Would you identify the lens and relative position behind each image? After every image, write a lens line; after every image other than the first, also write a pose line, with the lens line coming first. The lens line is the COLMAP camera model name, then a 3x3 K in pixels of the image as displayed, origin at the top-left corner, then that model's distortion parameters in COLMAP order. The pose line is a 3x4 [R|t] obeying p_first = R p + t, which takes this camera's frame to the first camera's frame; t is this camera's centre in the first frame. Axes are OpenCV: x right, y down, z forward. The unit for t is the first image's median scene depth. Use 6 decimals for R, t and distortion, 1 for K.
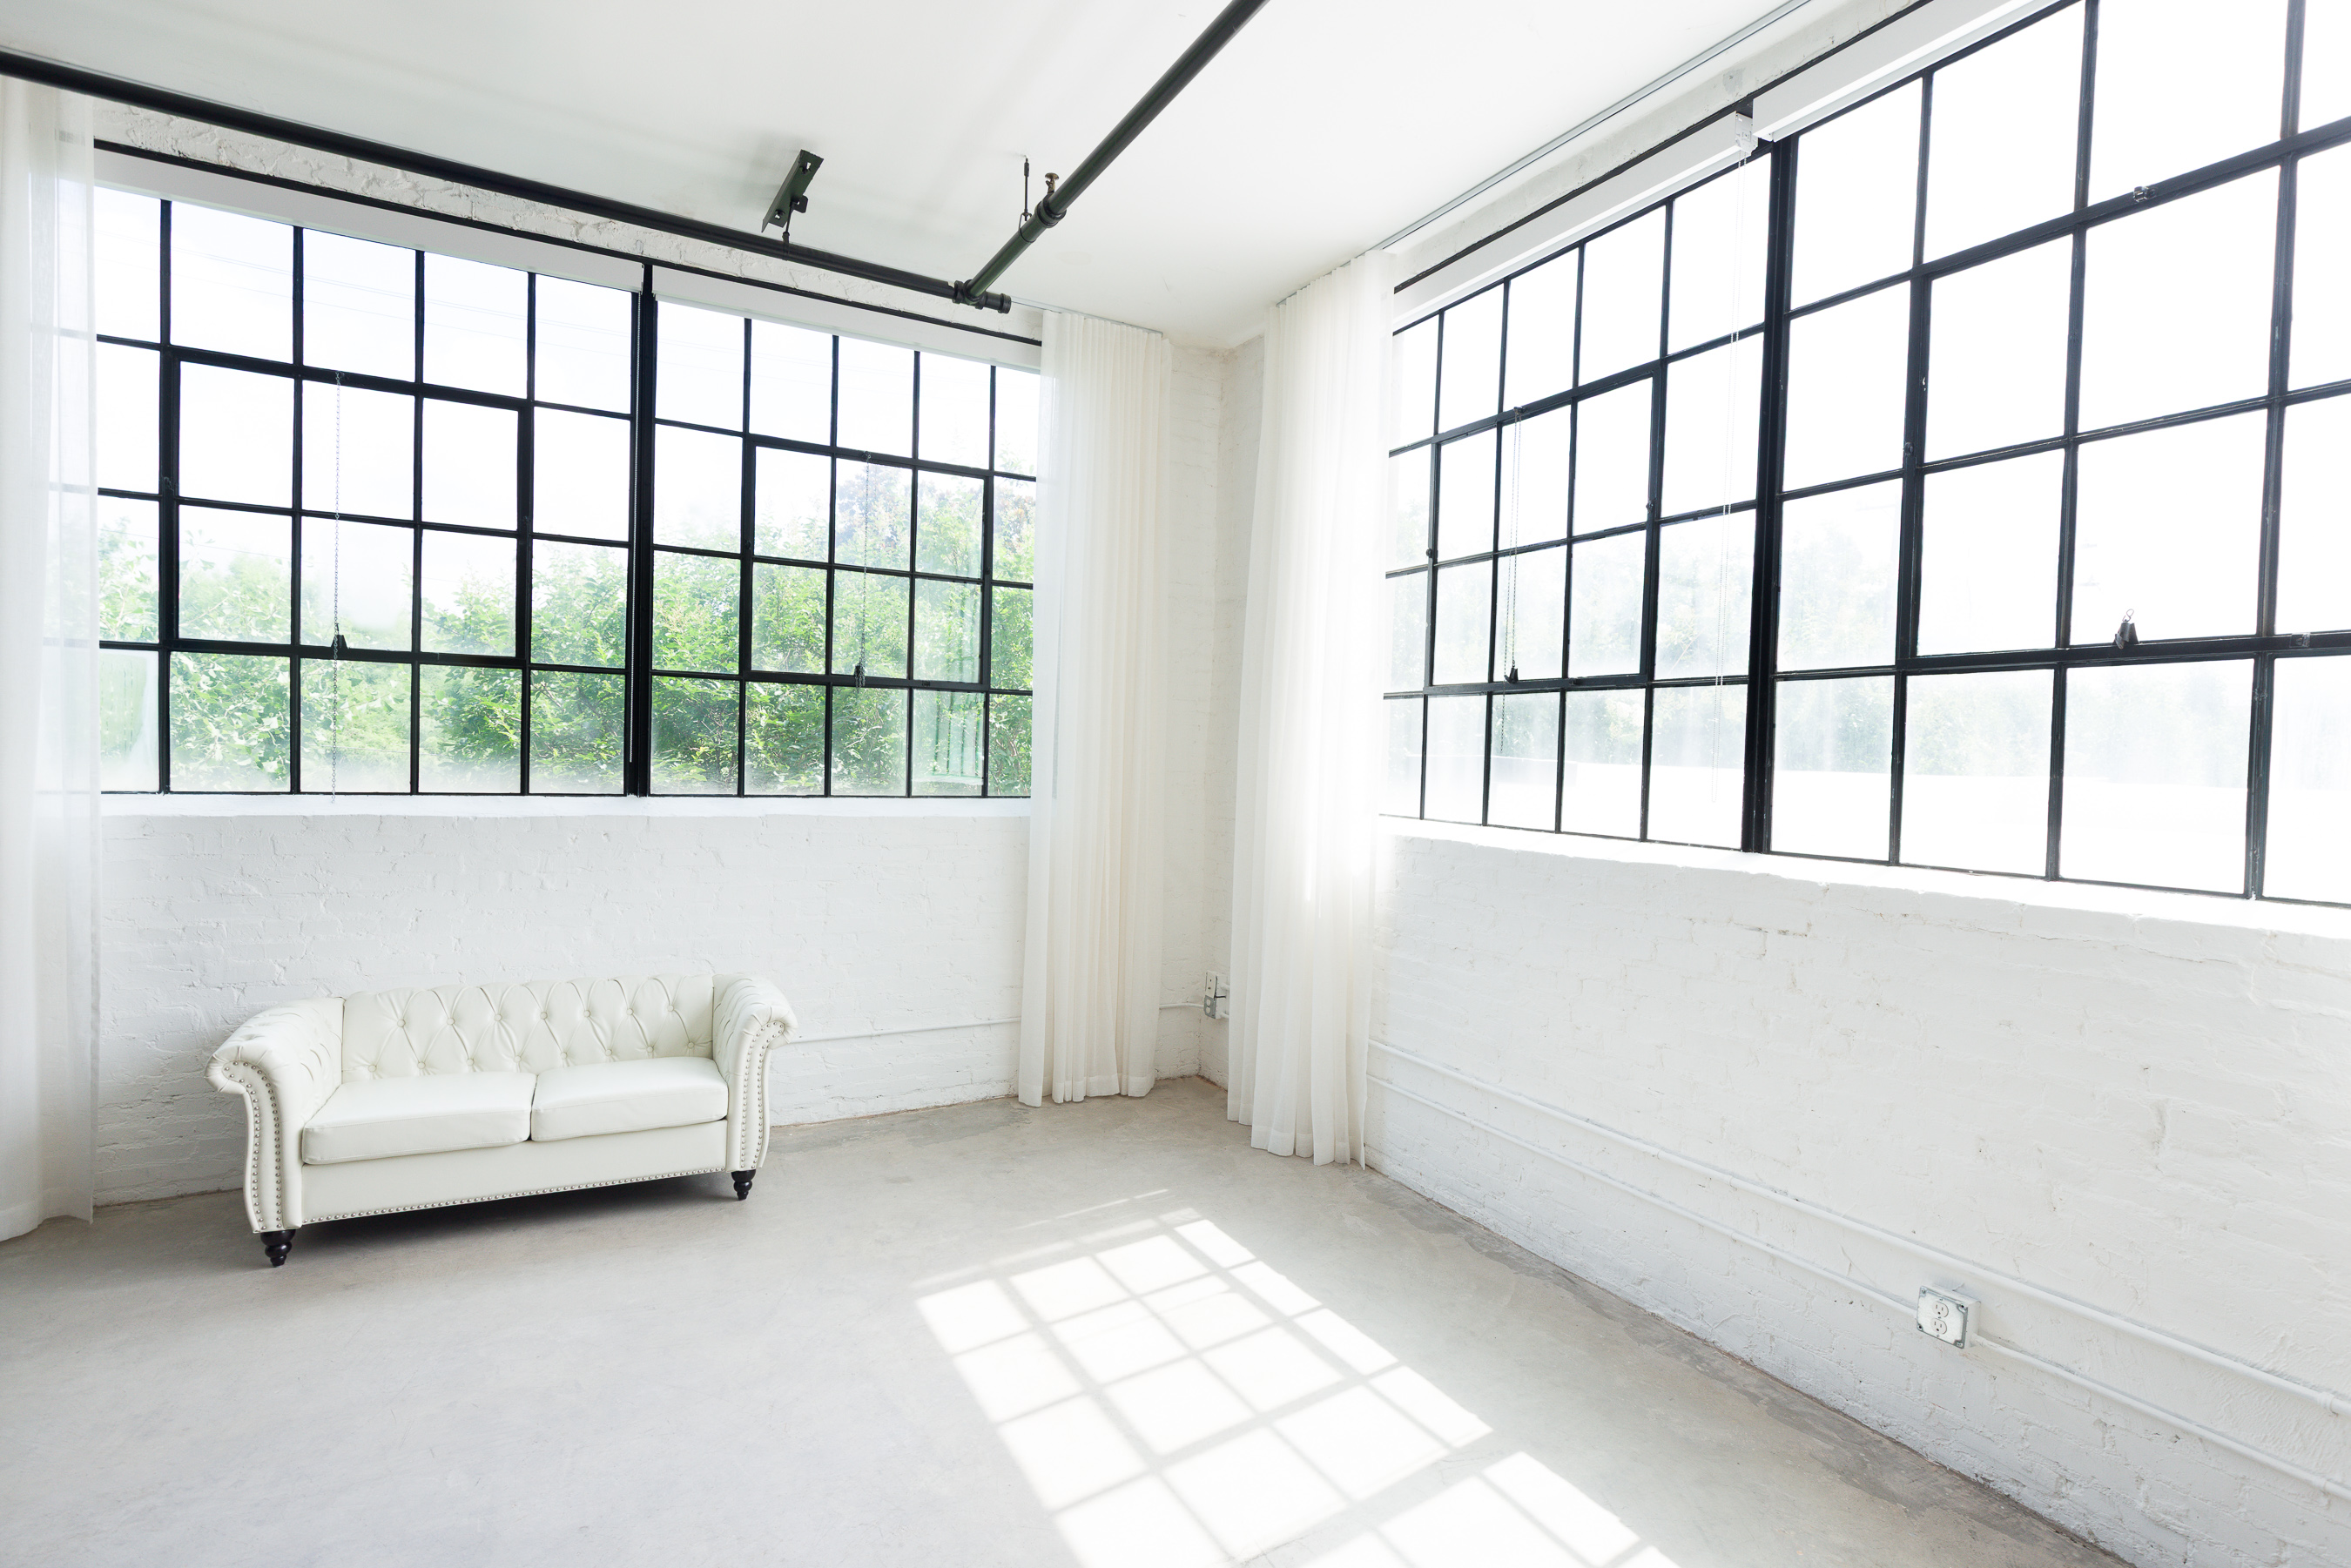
lens RADIAL K [[1225.1, 0, 1112.6], [0, 1225.1, 791.5], [0, 0, 1]] dist [-0.007112, 0.000966]
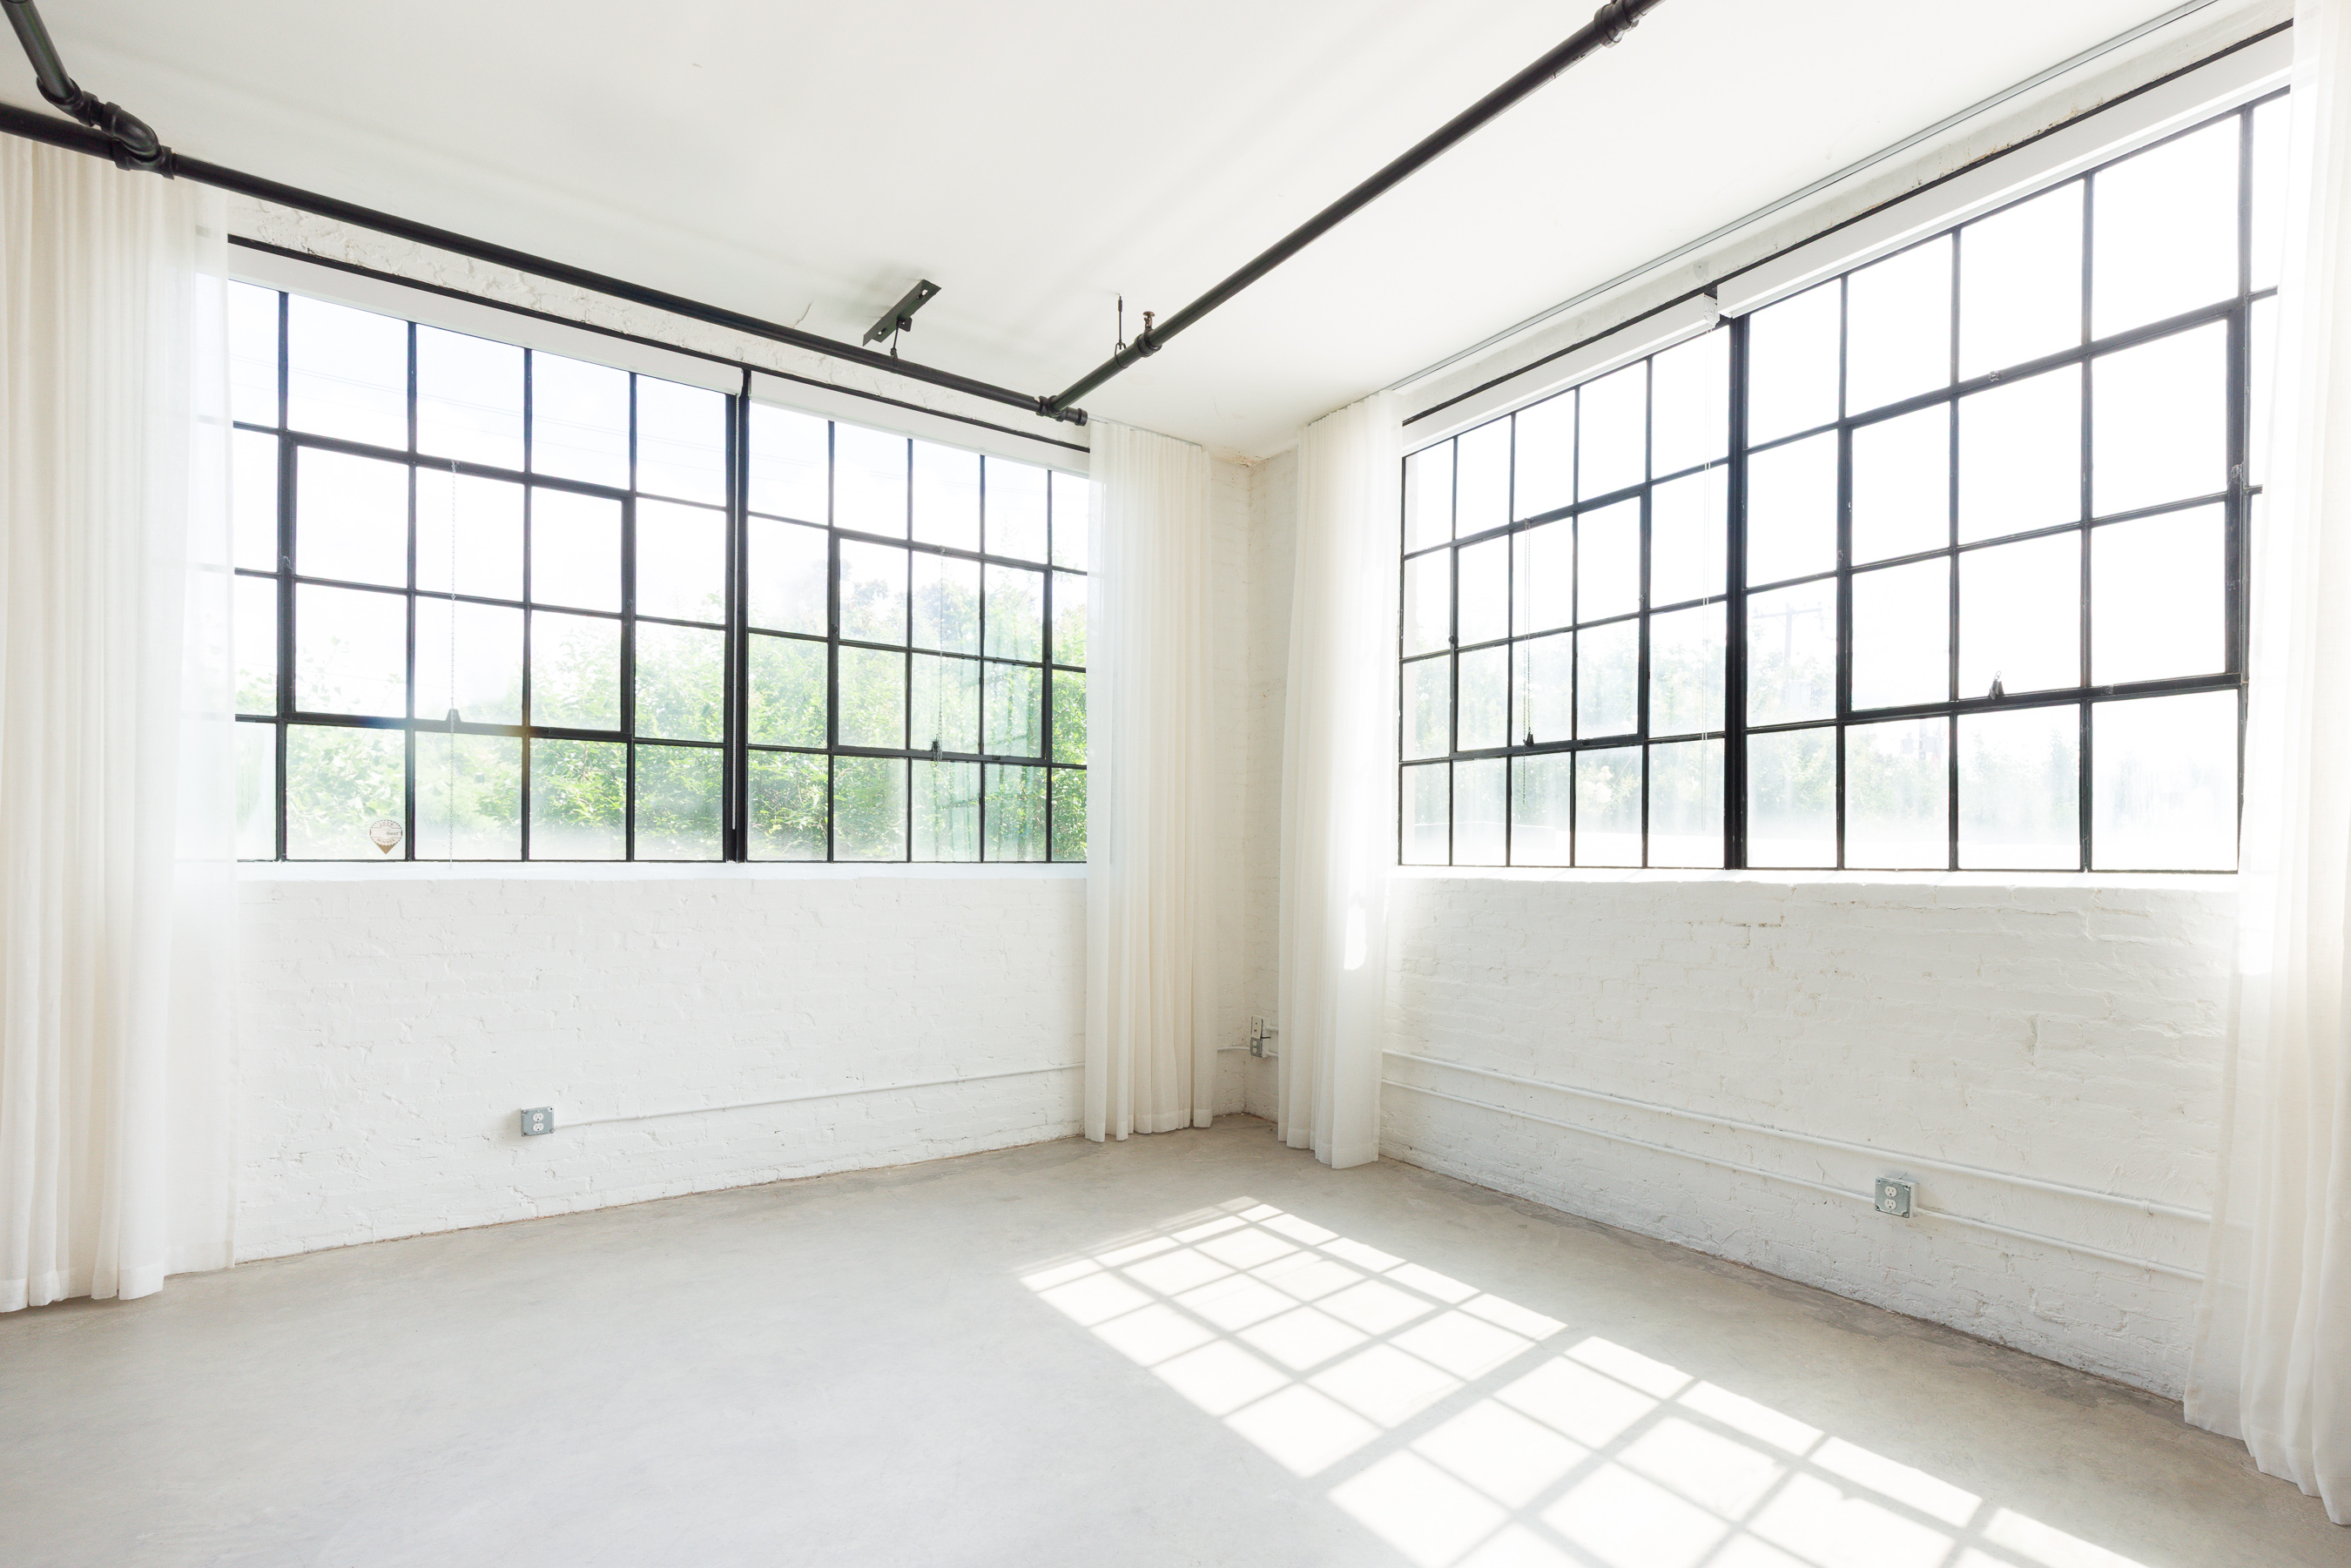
lens RADIAL K [[1242.5, 0, 1228.1], [0, 1242.5, 860.8], [0, 0, 1]] dist [0.003159, -0.004141]
pose [[0.989172, -0.019269, 0.145489, -0.145936], [0.023464, 0.999355, -0.027173, 0.050522], [-0.144872, 0.030292, 0.988987, -0.159969]]
